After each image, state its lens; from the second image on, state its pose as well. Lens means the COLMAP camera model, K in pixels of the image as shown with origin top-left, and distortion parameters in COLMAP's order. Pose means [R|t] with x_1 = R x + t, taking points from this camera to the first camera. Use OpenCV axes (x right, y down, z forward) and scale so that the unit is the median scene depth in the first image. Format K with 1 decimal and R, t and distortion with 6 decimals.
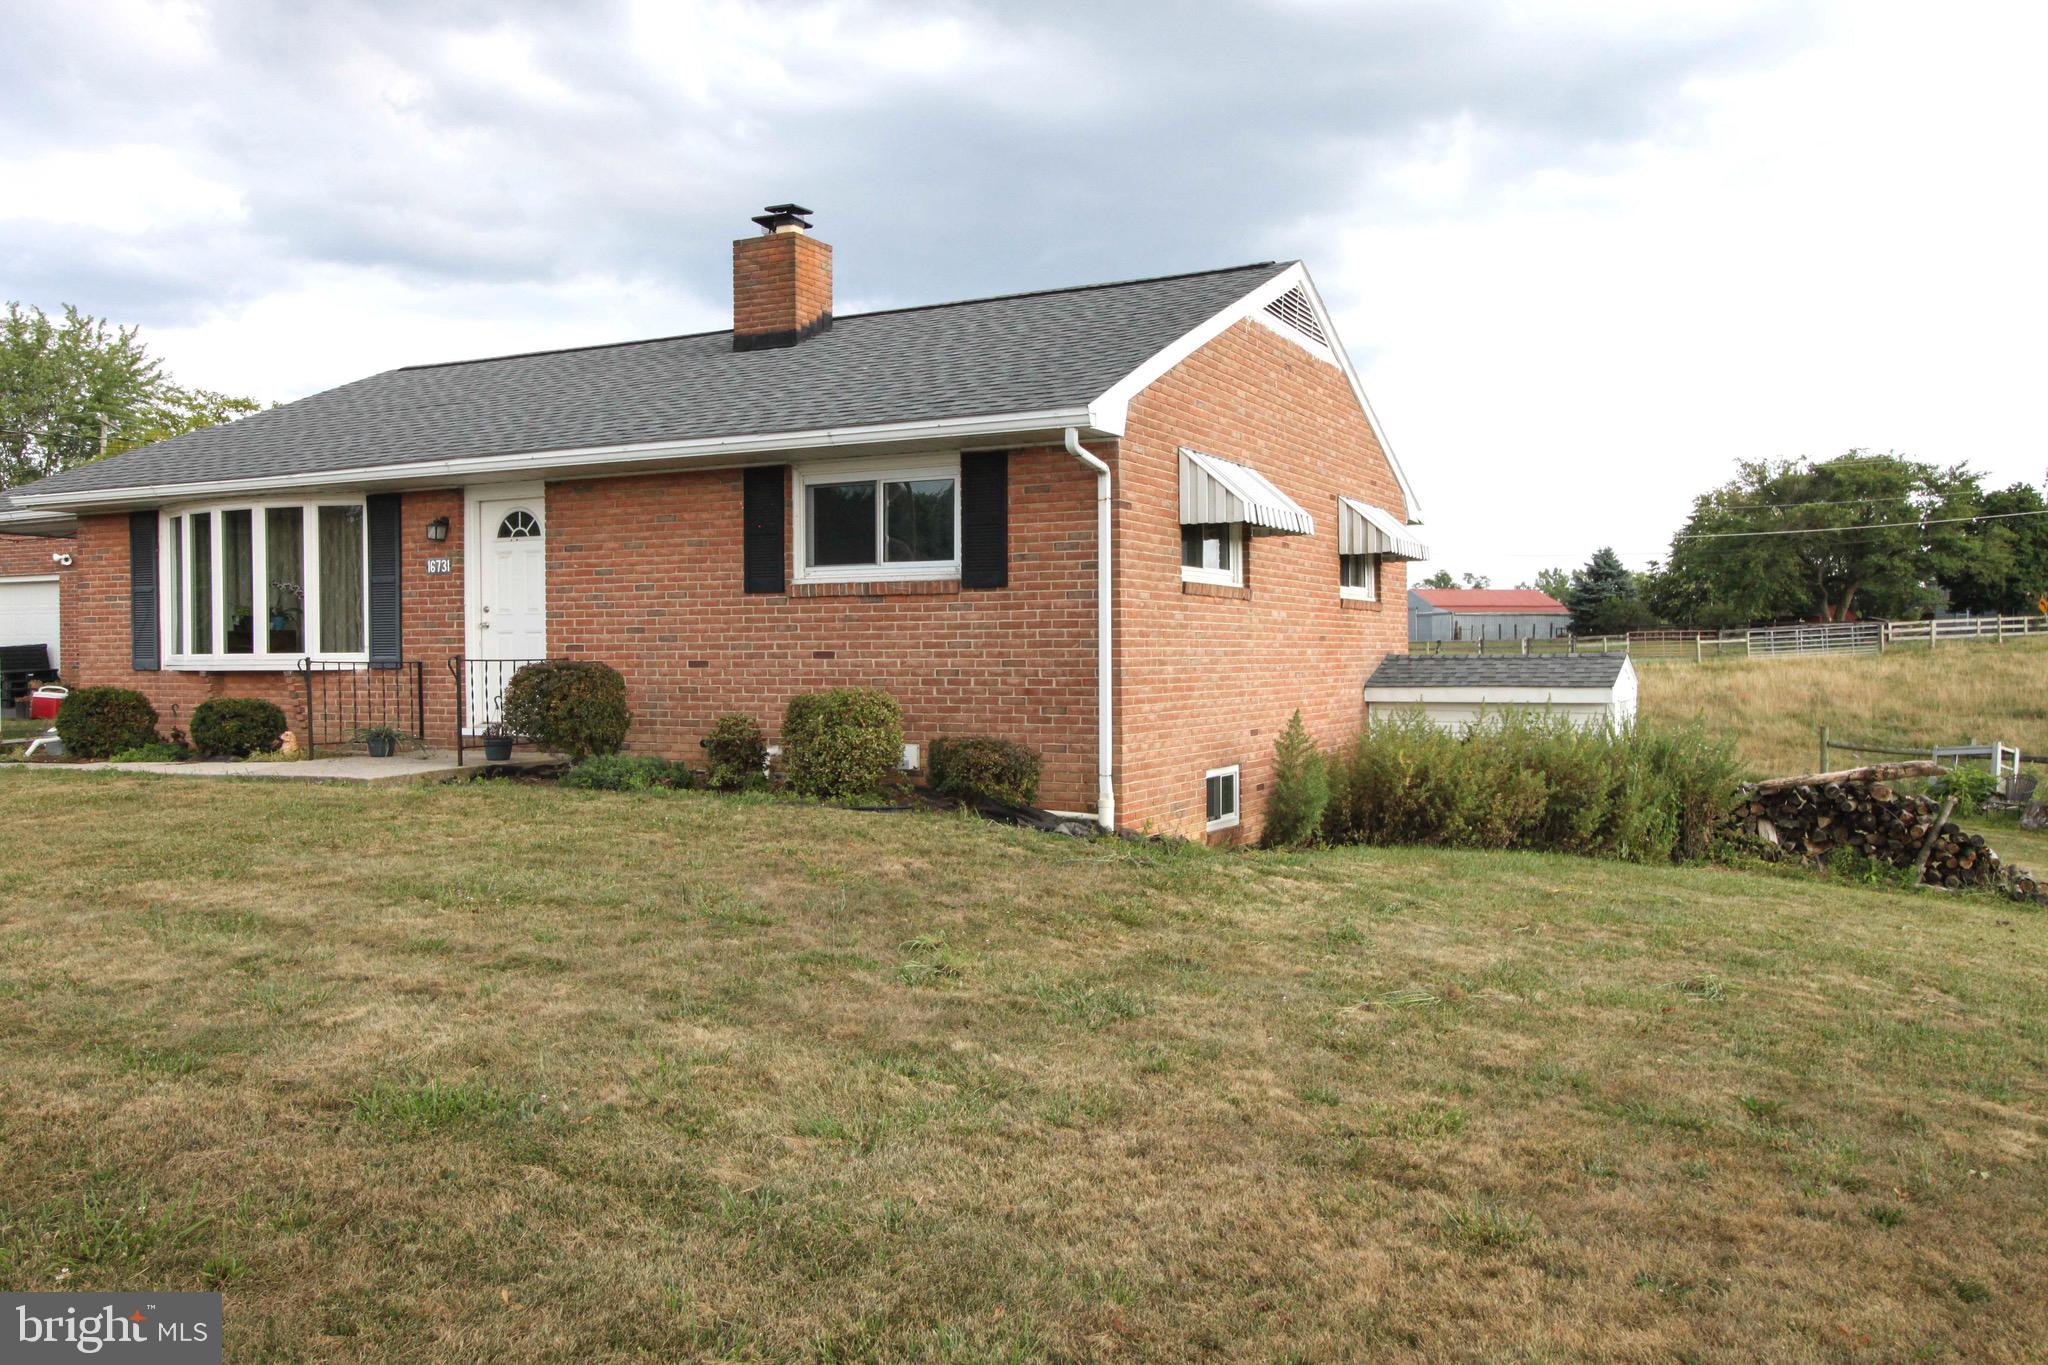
lens RADIAL K [[1597.1, 0, 1030.6], [0, 1597.1, 595.2], [0, 0, 1]] dist [0.005355, -0.003064]
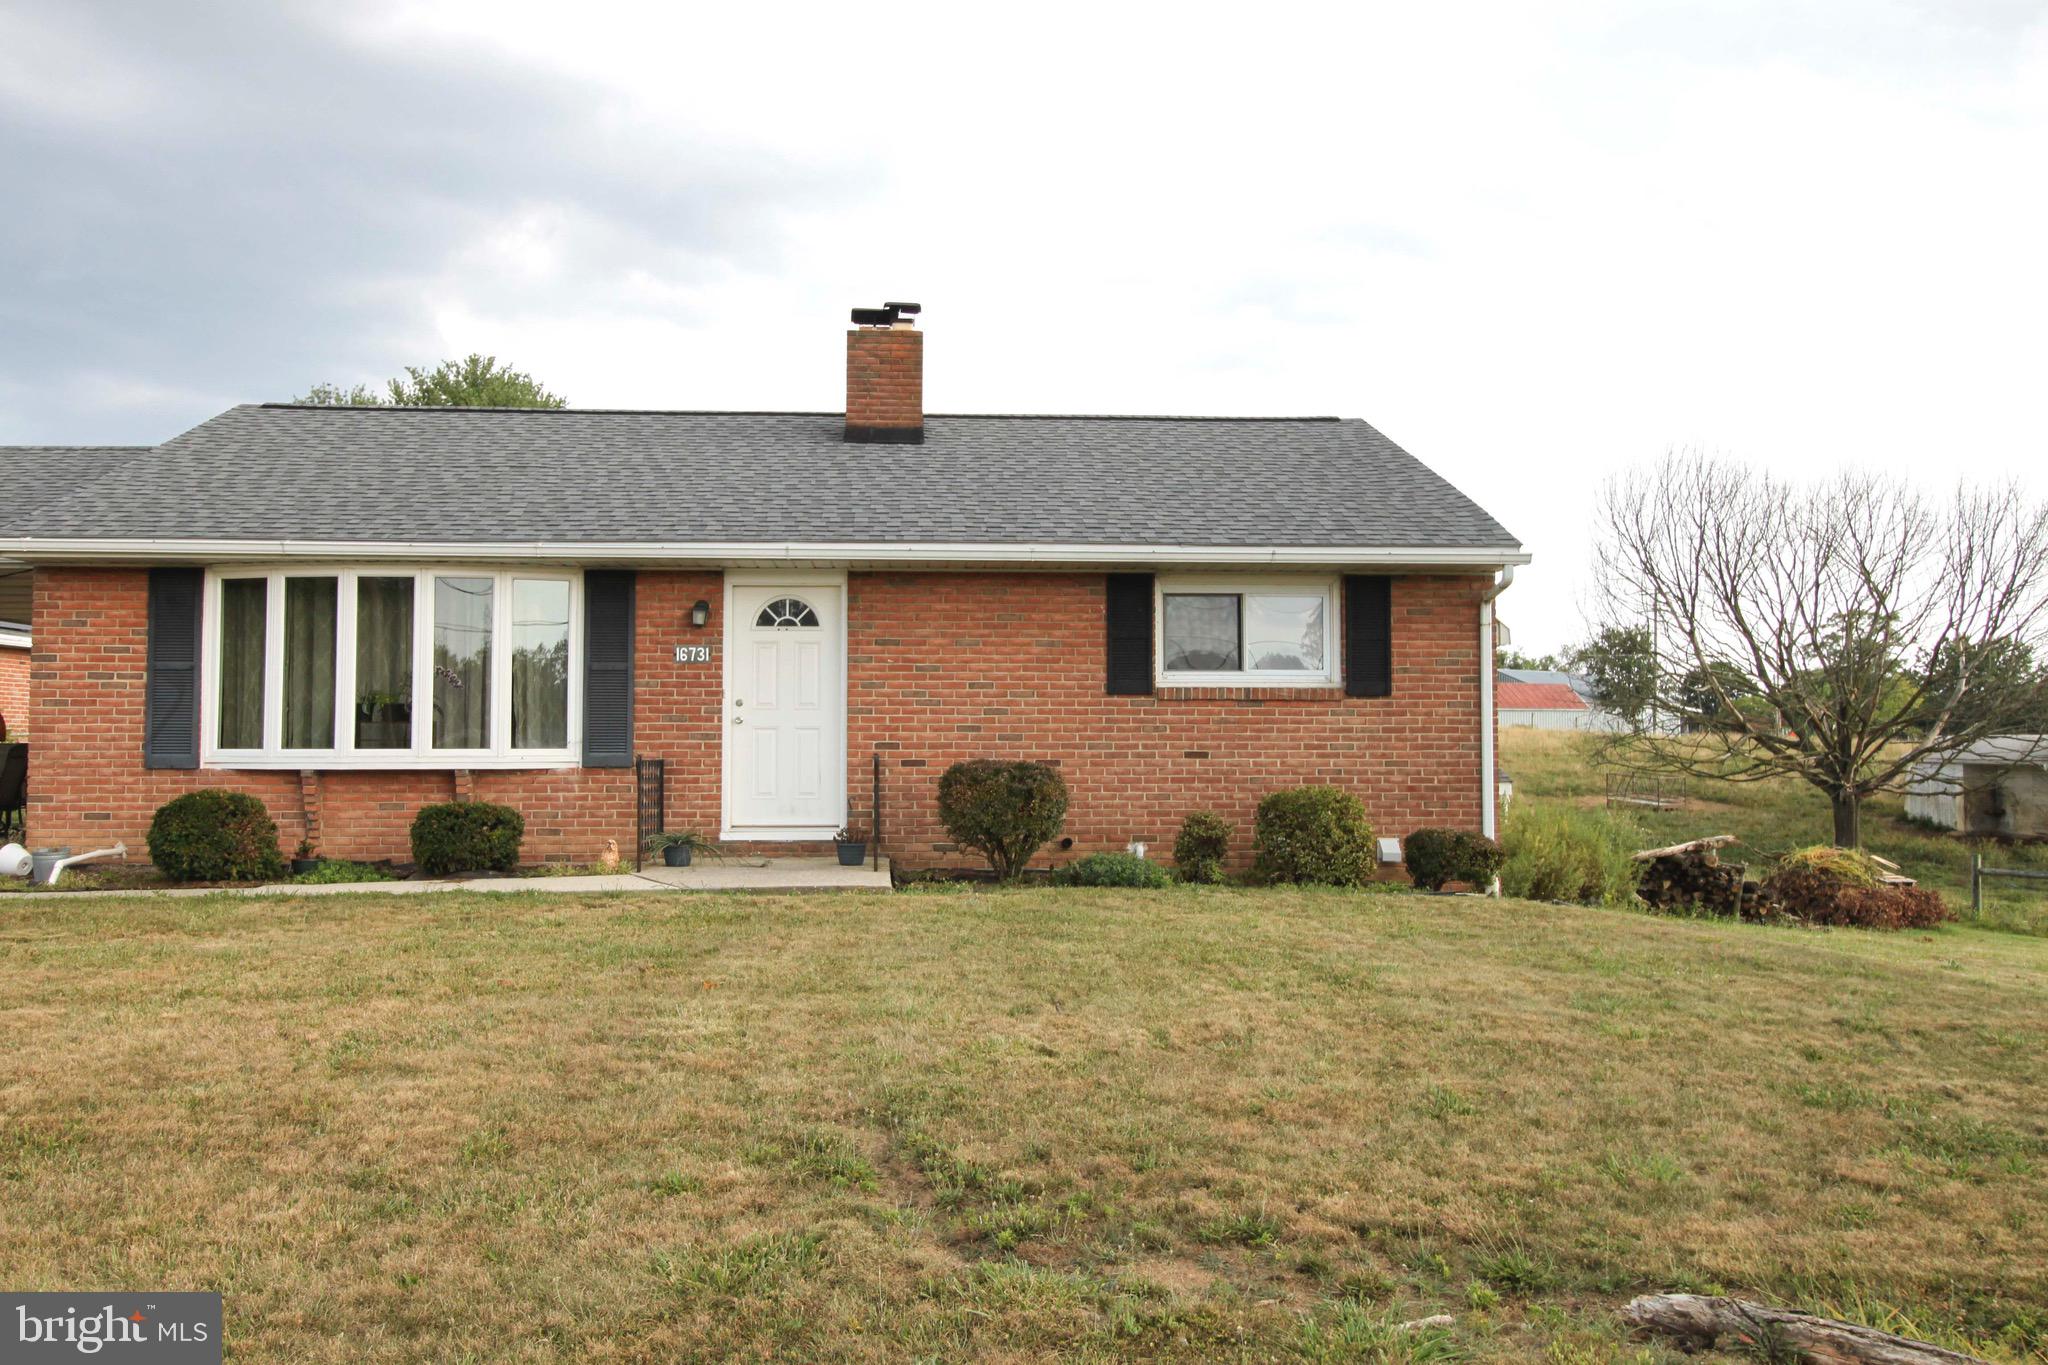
lens RADIAL K [[1597.1, 0, 1030.6], [0, 1597.1, 595.2], [0, 0, 1]] dist [0.005355, -0.003064]
pose [[0.867850, 0.053476, 0.493939, -0.731412], [-0.024332, 0.997572, -0.065250, 0.003368], [-0.496230, 0.044609, 0.867045, 0.126133]]
